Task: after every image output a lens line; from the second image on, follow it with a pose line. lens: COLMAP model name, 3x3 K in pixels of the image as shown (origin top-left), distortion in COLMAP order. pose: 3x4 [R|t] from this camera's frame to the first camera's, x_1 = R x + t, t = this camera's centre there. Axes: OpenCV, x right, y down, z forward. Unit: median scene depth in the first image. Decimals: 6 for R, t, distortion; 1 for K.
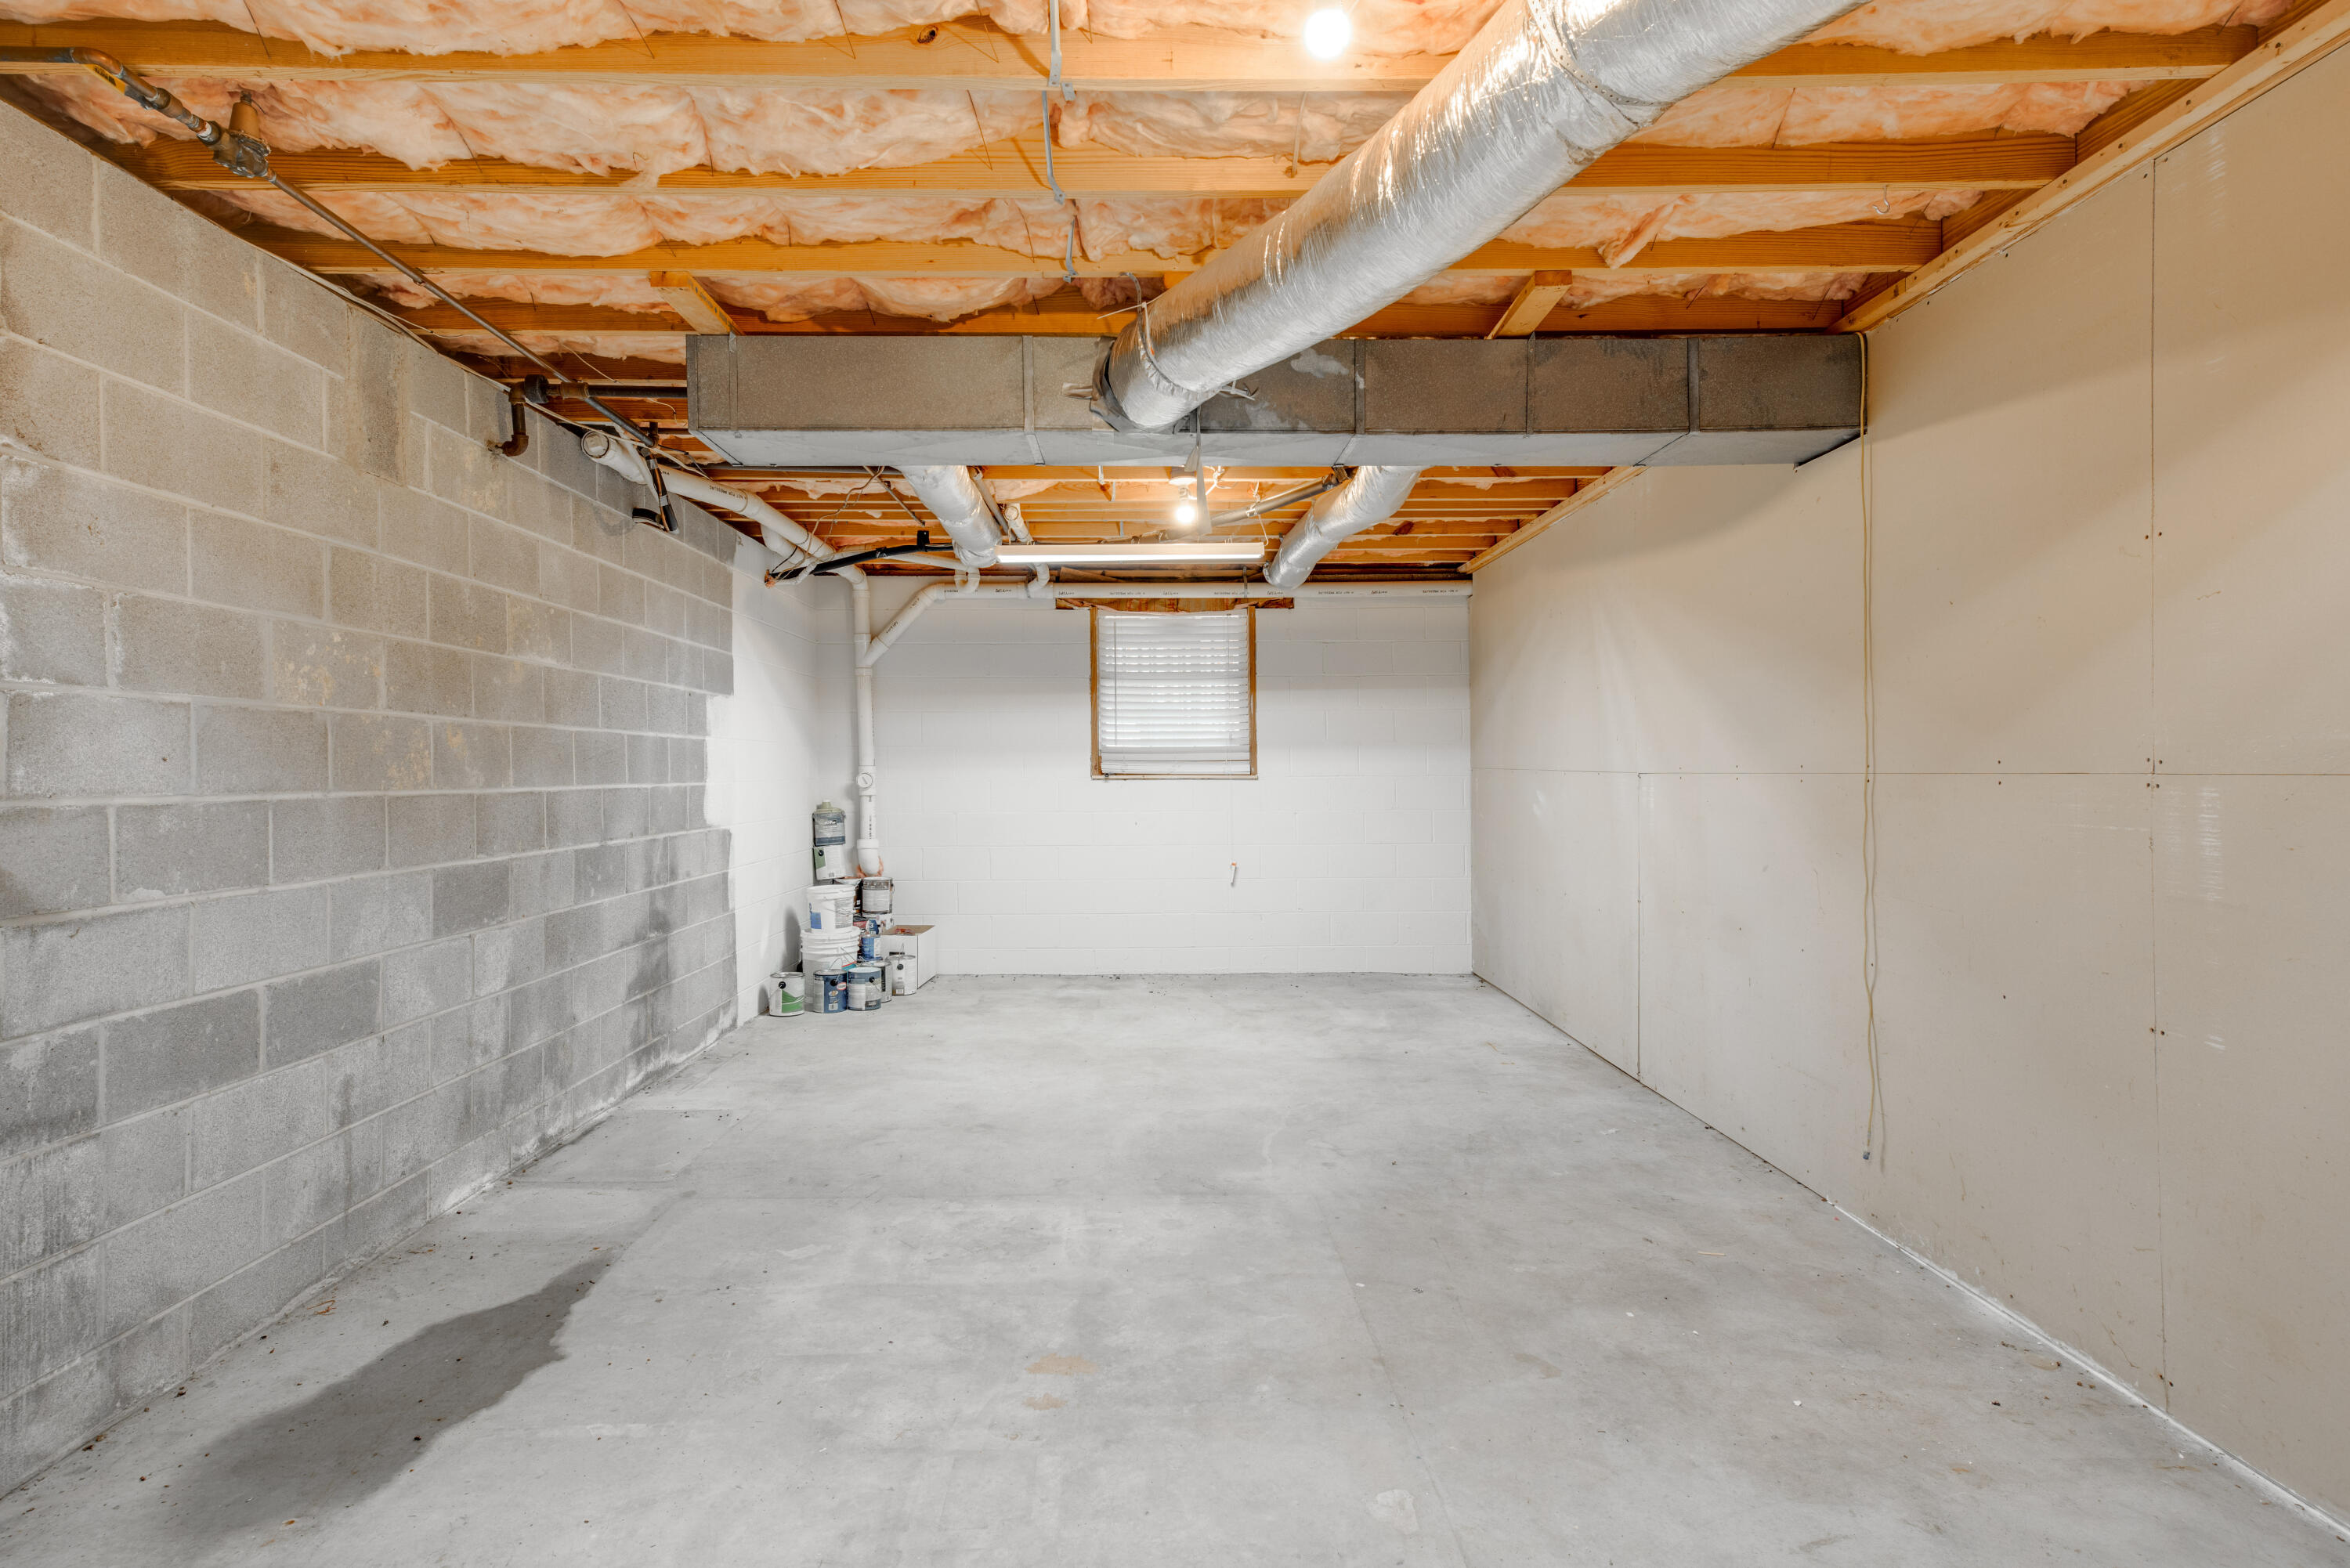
lens RADIAL K [[1206.4, 0, 1172.1], [0, 1206.4, 762.0], [0, 0, 1]] dist [0.053814, -0.015465]
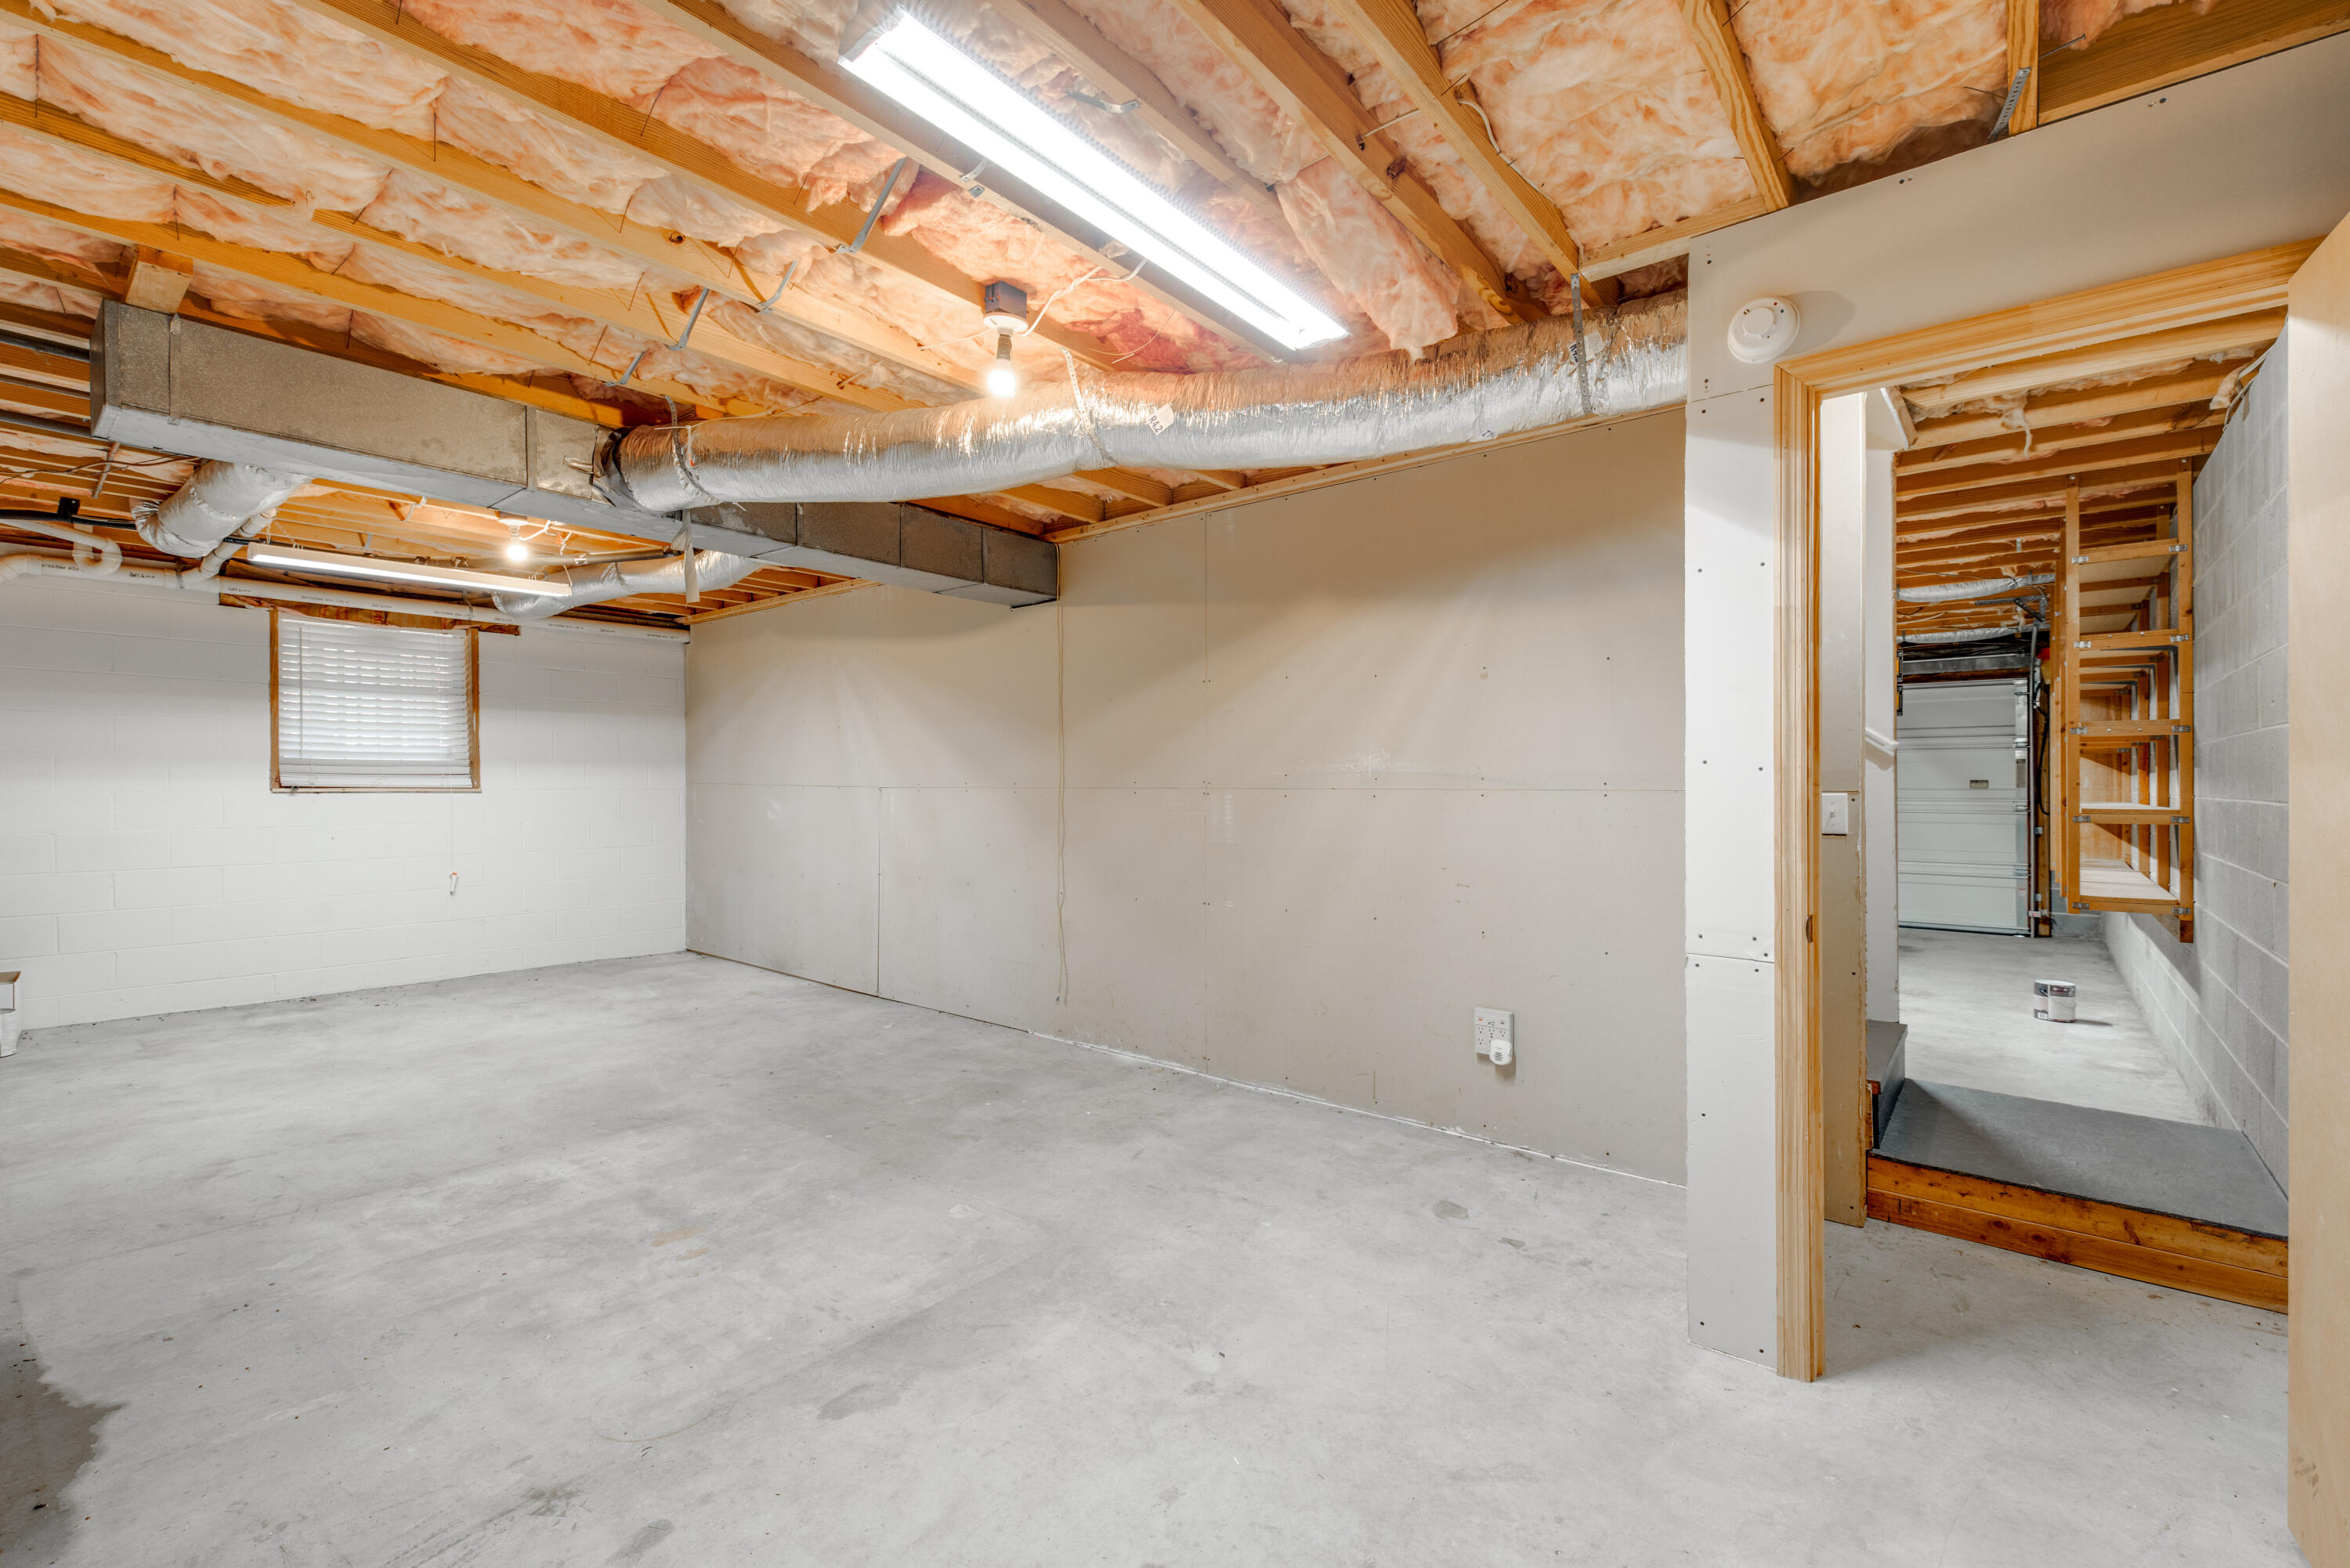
lens RADIAL K [[1009.8, 0, 1177.2], [0, 1009.8, 773.0], [0, 0, 1]] dist [0.021165, -0.007327]
pose [[0.644331, 0.014244, 0.764614, -0.466222], [-0.009739, 0.999898, -0.010421, 0.001188], [-0.764685, -0.000732, 0.644404, -0.095225]]
